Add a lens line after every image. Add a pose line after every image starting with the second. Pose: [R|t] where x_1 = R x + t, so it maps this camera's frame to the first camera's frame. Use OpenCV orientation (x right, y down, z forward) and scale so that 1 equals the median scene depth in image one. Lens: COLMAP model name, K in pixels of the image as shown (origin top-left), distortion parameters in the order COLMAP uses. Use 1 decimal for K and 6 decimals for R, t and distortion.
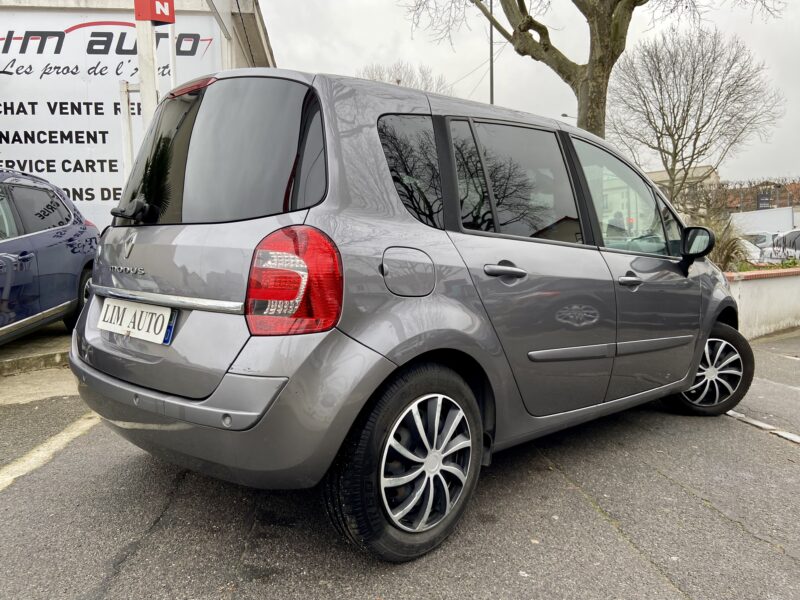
lens RADIAL K [[600.9, 0, 403.8], [0, 600.9, 297.8], [0, 0, 1]] dist [0.079160, -0.094849]
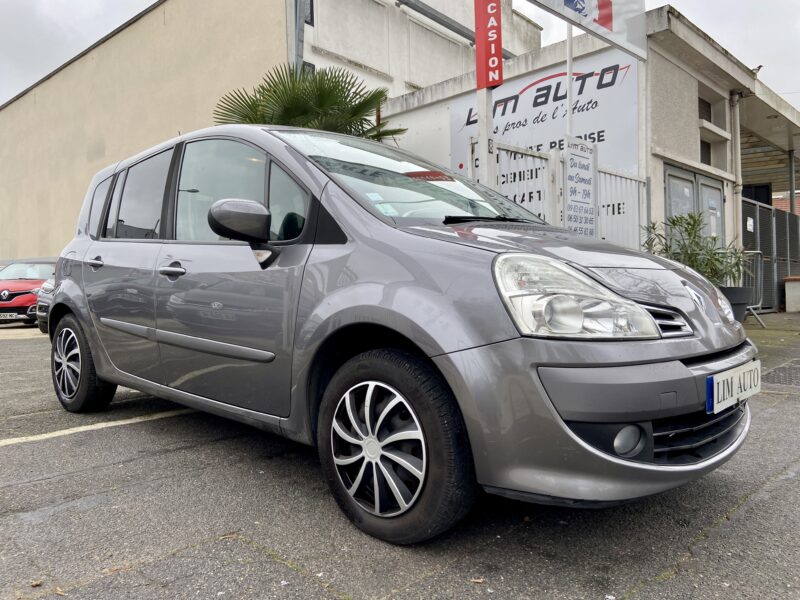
lens RADIAL K [[600.9, 0, 412.9], [0, 600.9, 292.8], [0, 0, 1]] dist [0.079160, -0.094849]
pose [[0.625166, 0.014396, -0.780359, 0.296678], [-0.038848, 0.999165, -0.012690, 0.003076], [0.779524, 0.038249, 0.625203, 0.051028]]
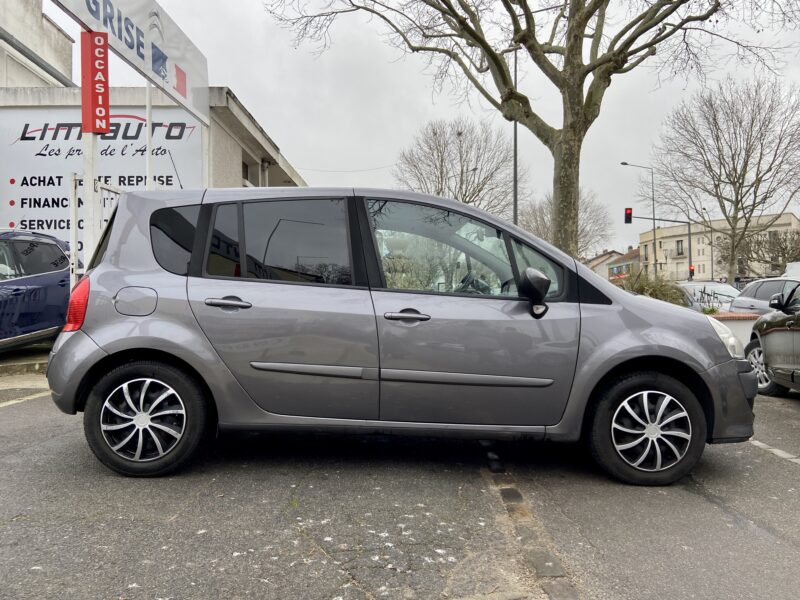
lens RADIAL K [[600.9, 0, 400.6], [0, 600.9, 304.3], [0, 0, 1]] dist [0.079160, -0.094849]
pose [[0.989976, 0.023613, -0.139245, 0.308014], [-0.031939, 0.997813, -0.057867, 0.008466], [0.137574, 0.061734, 0.988566, -0.183908]]
